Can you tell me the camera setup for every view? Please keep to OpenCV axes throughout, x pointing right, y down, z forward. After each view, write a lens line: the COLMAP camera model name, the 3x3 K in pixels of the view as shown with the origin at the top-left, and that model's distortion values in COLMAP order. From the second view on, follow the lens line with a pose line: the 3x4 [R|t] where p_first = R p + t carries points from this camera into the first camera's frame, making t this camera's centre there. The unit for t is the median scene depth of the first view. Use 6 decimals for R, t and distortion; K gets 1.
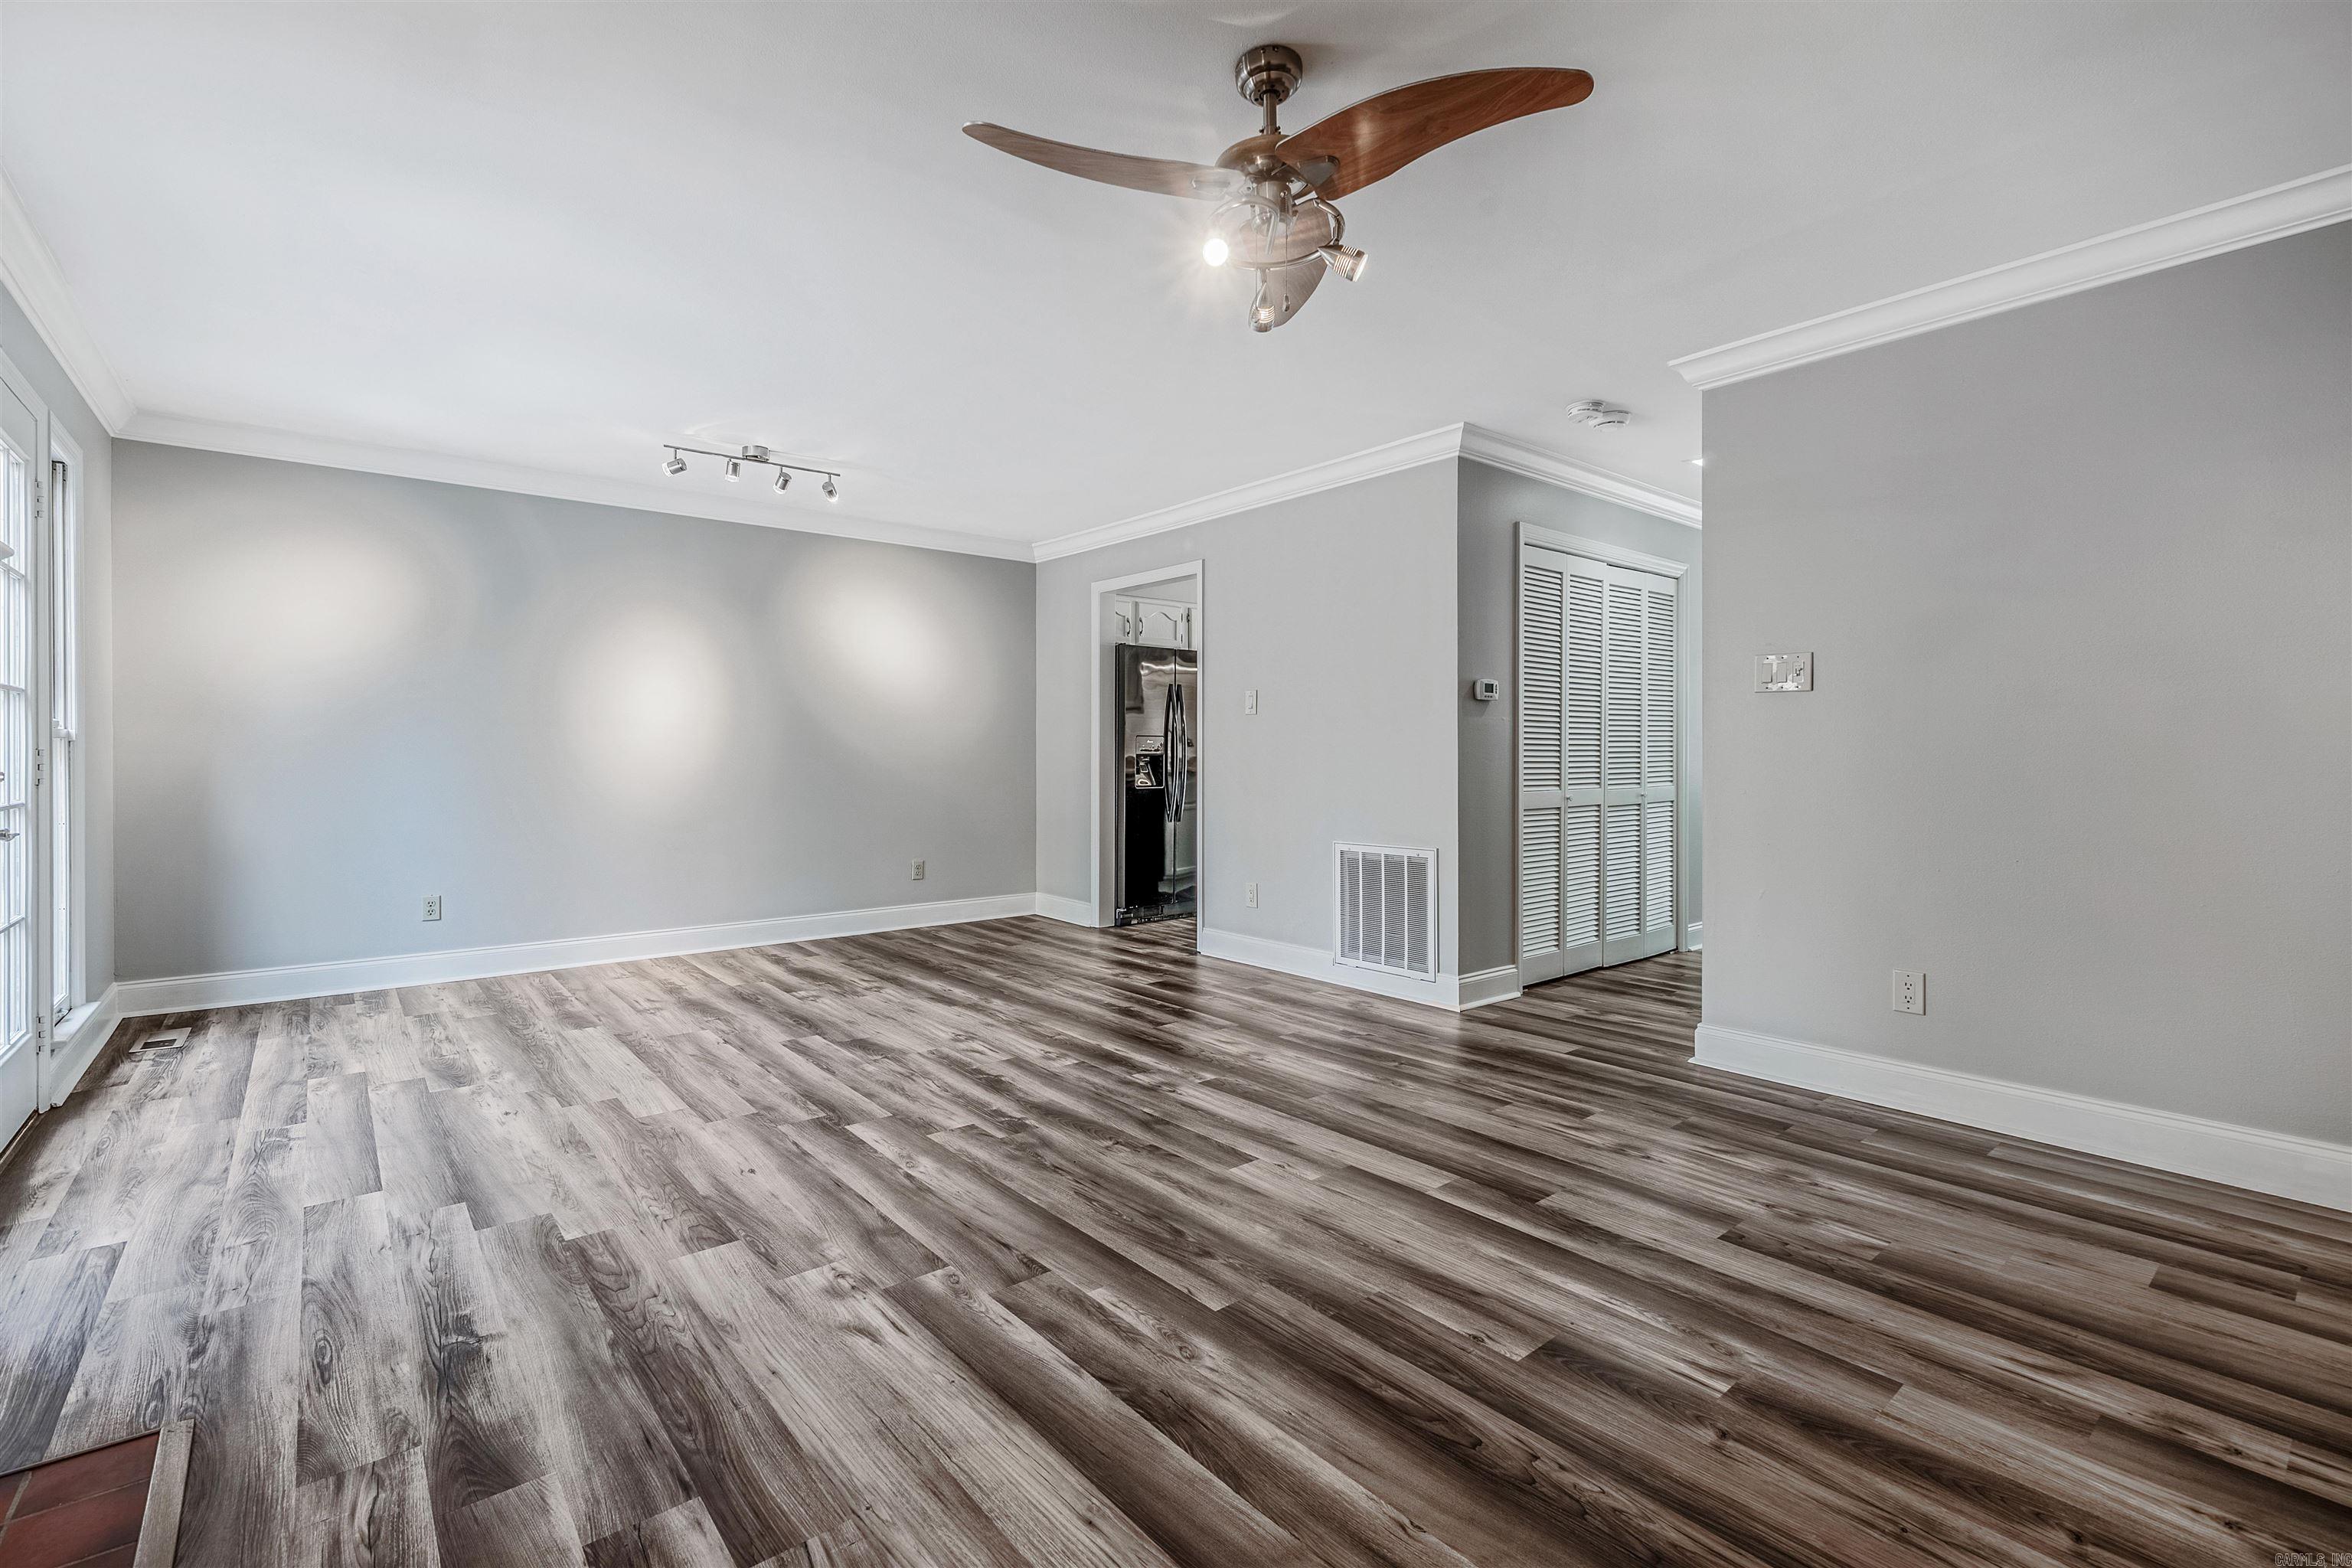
lens RADIAL K [[1069.3, 0, 1203.1], [0, 1069.3, 752.0], [0, 0, 1]] dist [0.001529, -0.001964]
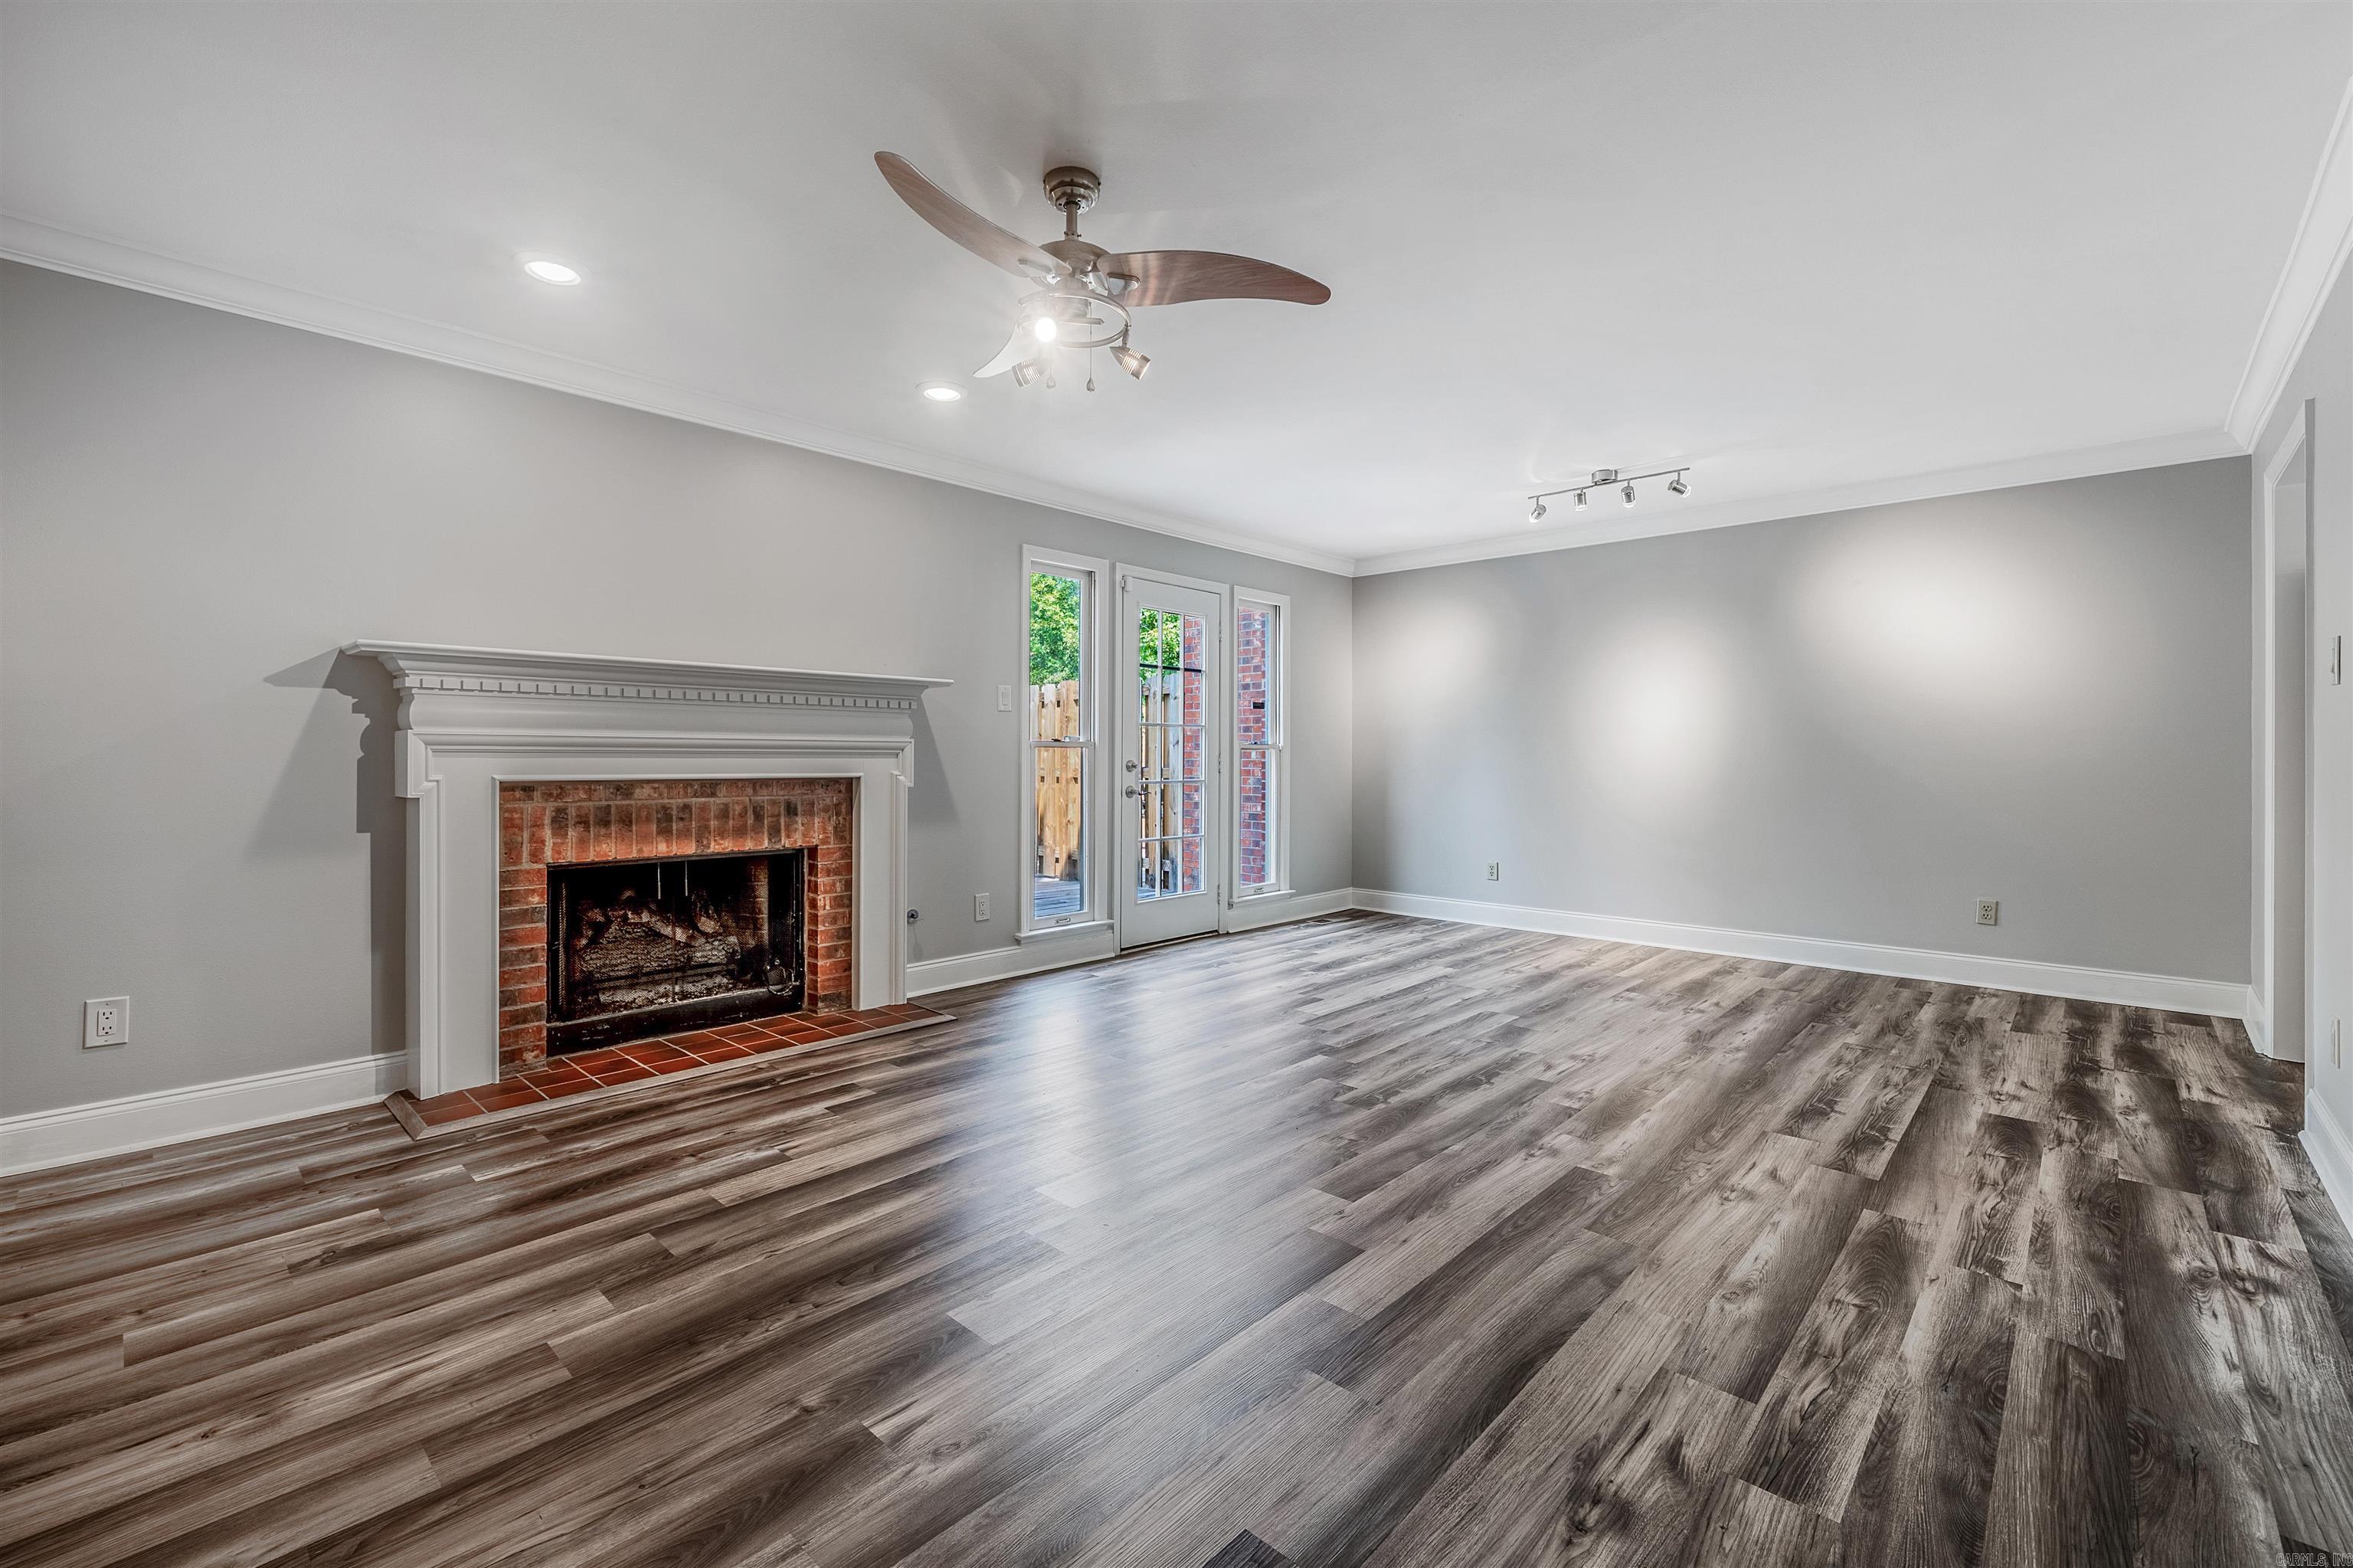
lens RADIAL K [[1008.3, 0, 1128.2], [0, 1008.3, 746.6], [0, 0, 1]] dist [-0.007818, 0.000448]
pose [[0.076622, -0.008764, -0.997022, 0.884347], [-0.003512, 0.999953, -0.009059, 0.001140], [0.997054, 0.004196, 0.076587, 0.733379]]
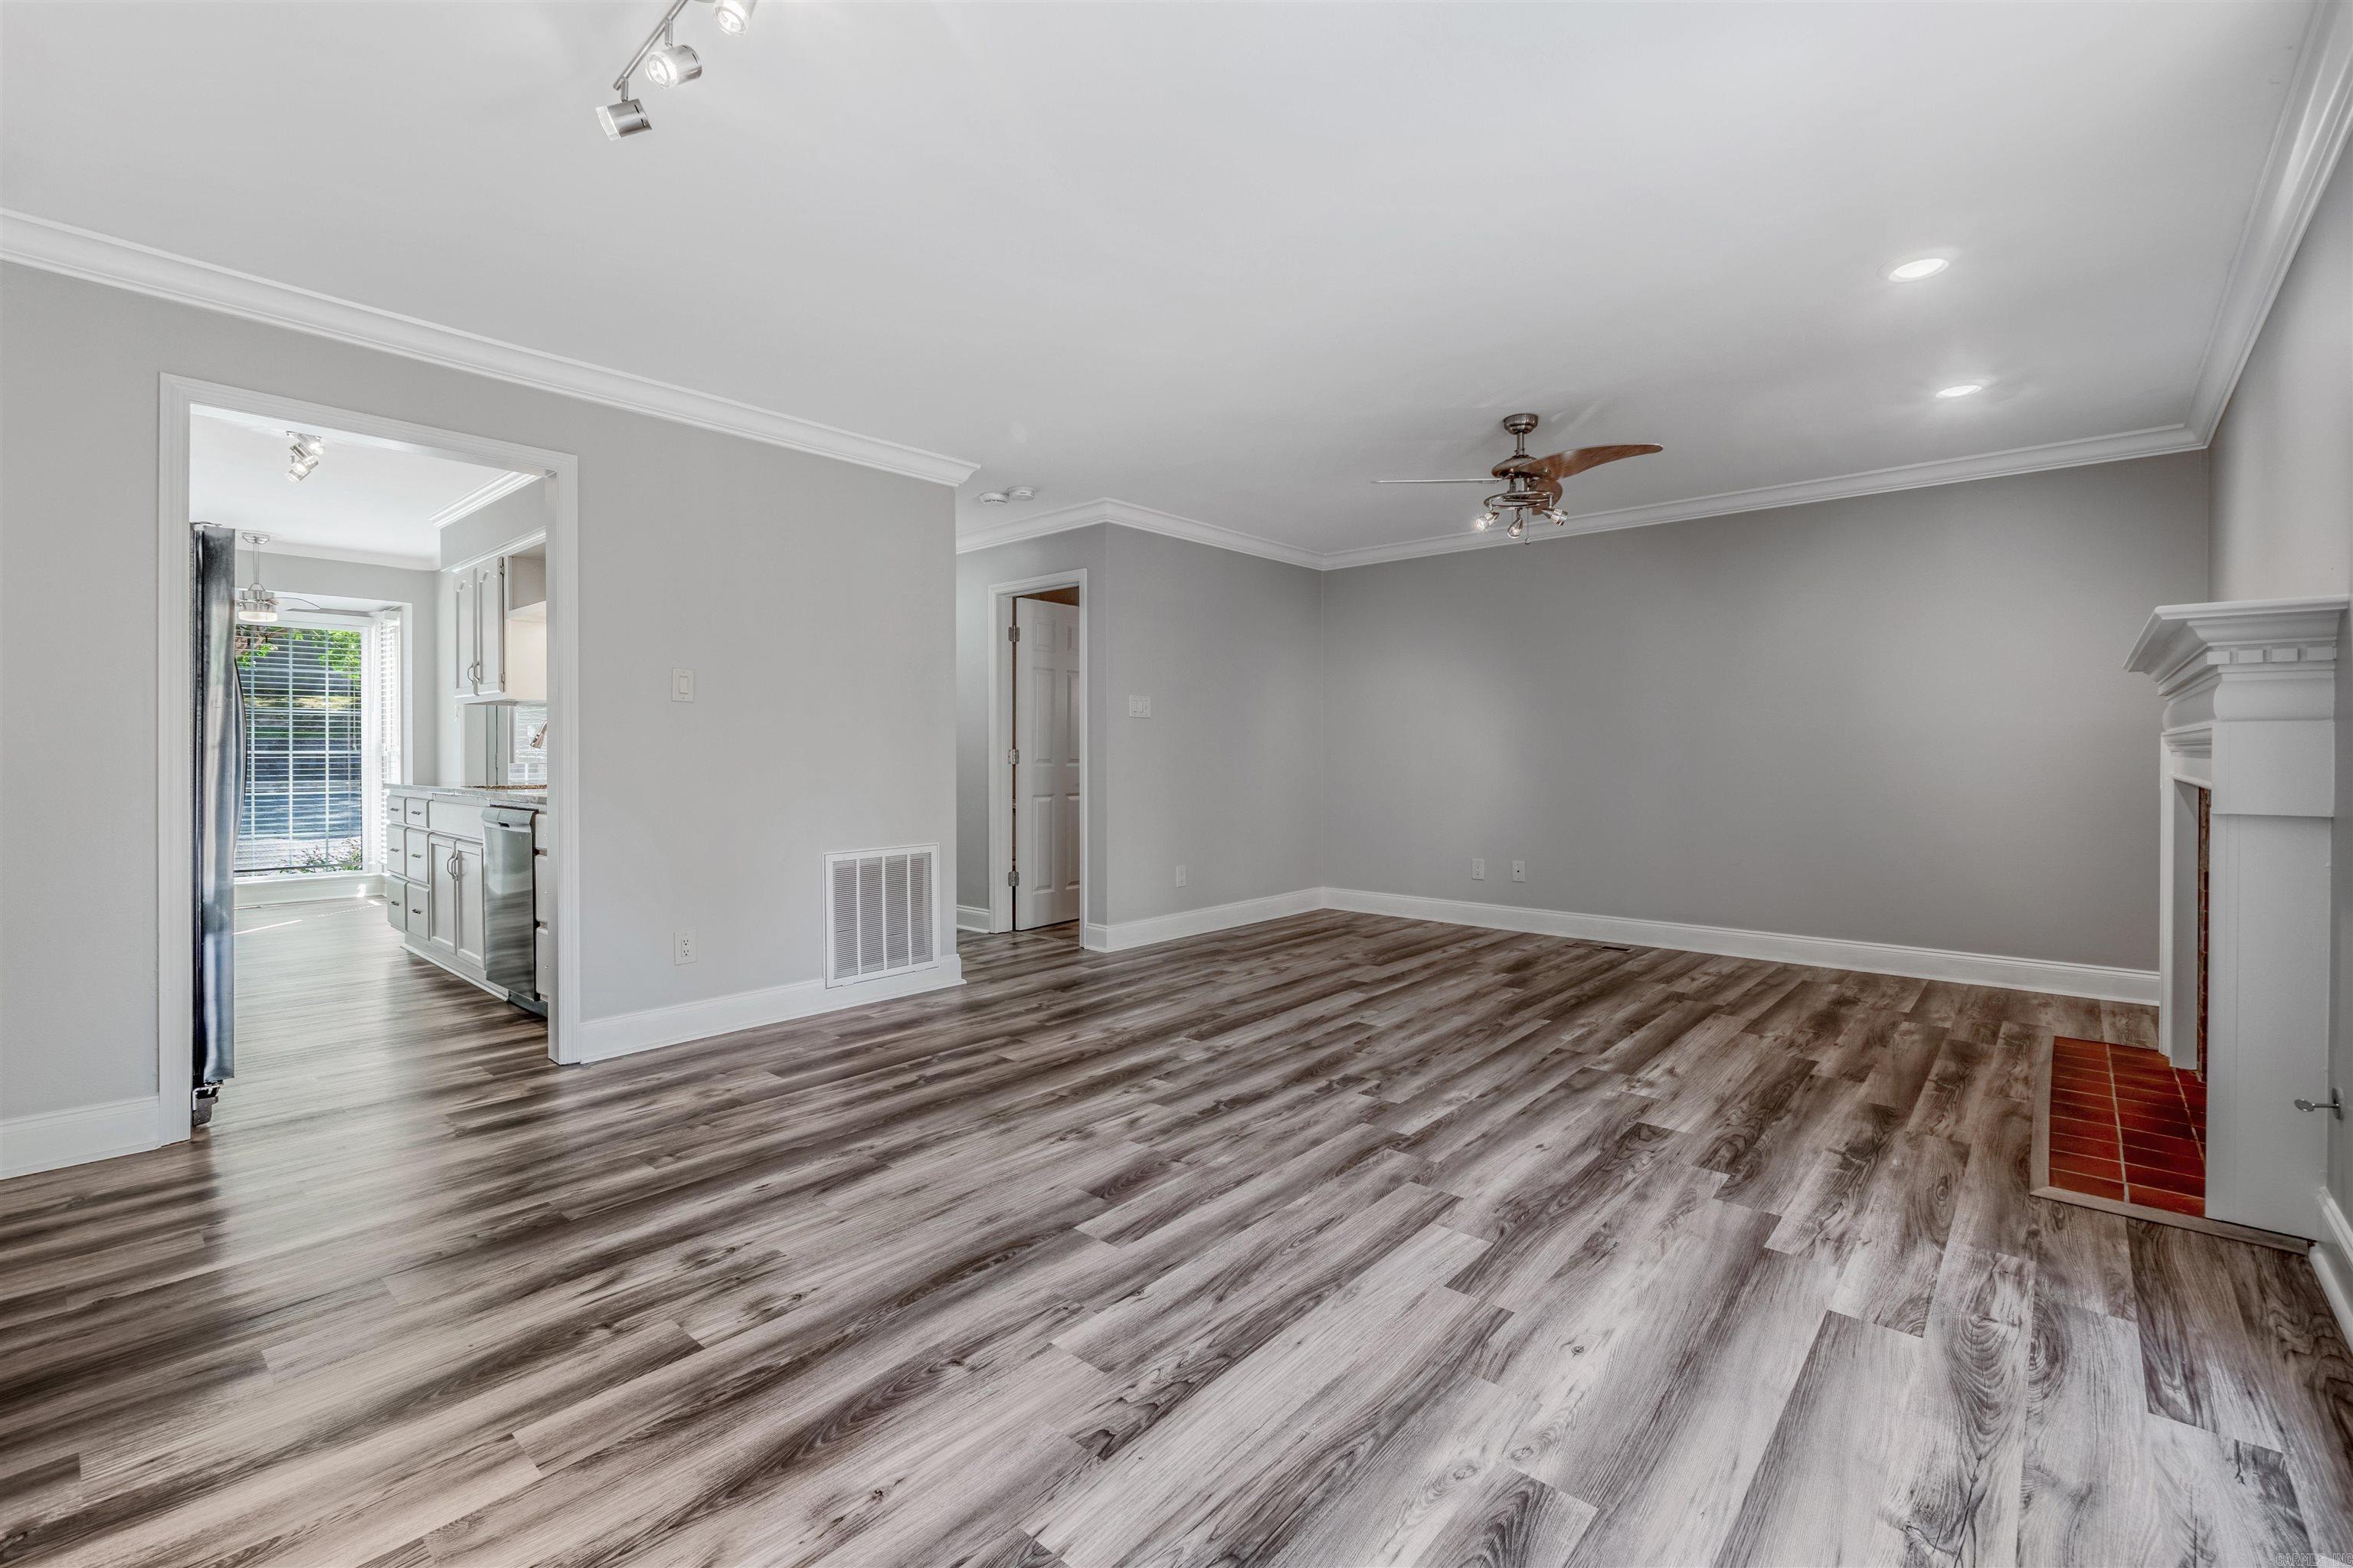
lens RADIAL K [[1008.3, 0, 1192.6], [0, 1008.3, 752.2], [0, 0, 1]] dist [-0.007818, 0.000448]
pose [[-0.161830, 0.003034, 0.986814, -1.289697], [0.002053, 0.999994, -0.002738, 0.005864], [-0.986817, 0.001583, -0.161835, 1.435721]]
